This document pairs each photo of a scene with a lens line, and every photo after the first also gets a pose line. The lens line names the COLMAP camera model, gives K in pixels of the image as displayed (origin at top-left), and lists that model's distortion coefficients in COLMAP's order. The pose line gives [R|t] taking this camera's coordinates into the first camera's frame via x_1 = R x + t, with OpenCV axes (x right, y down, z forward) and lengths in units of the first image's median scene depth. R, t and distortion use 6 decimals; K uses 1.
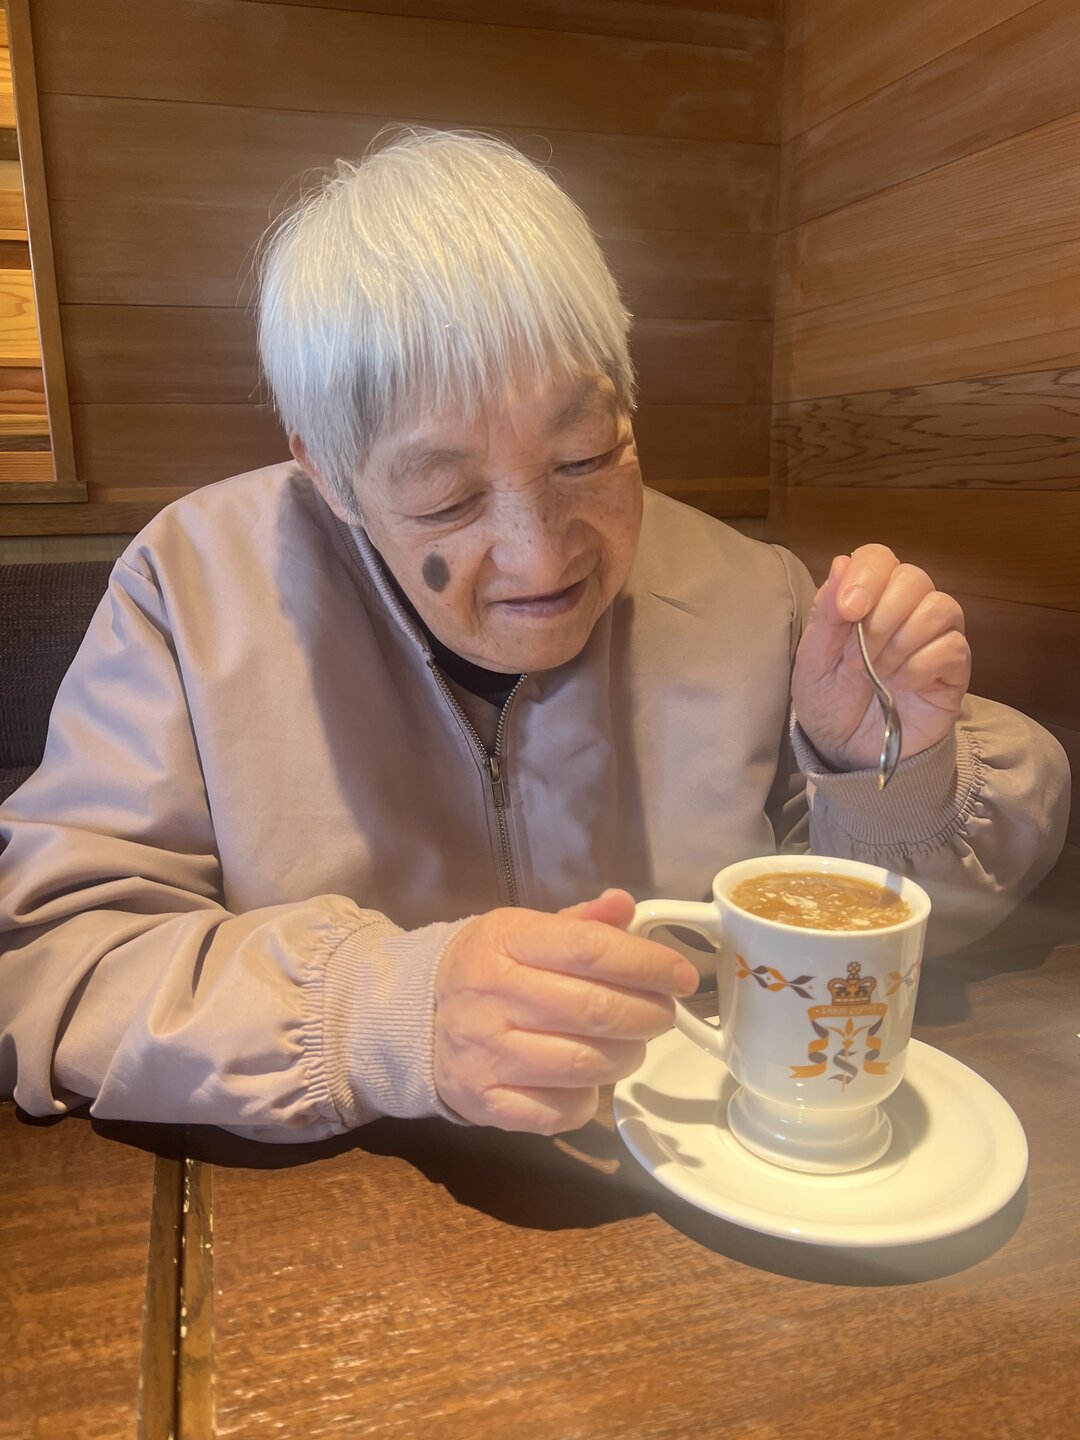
lens RADIAL K [[1104.2, 0, 541.7], [0, 1104.2, 713.5], [0, 0, 1]] dist [0.045033, -0.041104]
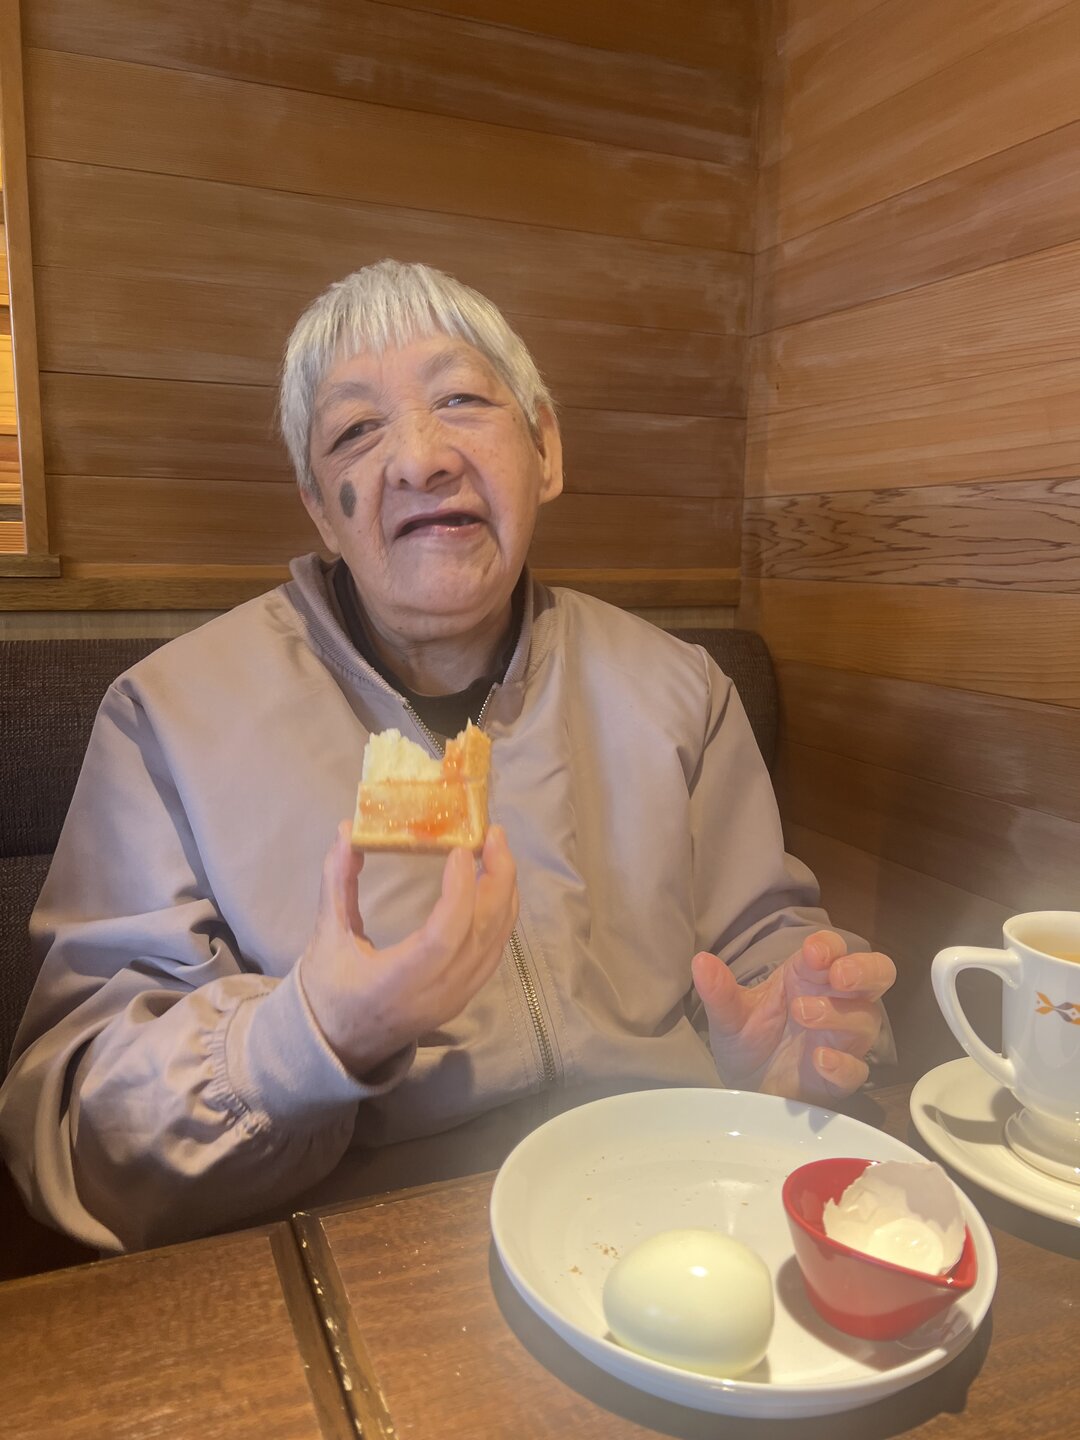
lens RADIAL K [[1104.2, 0, 541.7], [0, 1104.2, 713.5], [0, 0, 1]] dist [0.045033, -0.041104]
pose [[0.993429, 0.011881, 0.113834, -0.110063], [-0.004135, 0.997674, -0.068044, -0.012213], [-0.114377, 0.067126, 0.991167, 0.025491]]
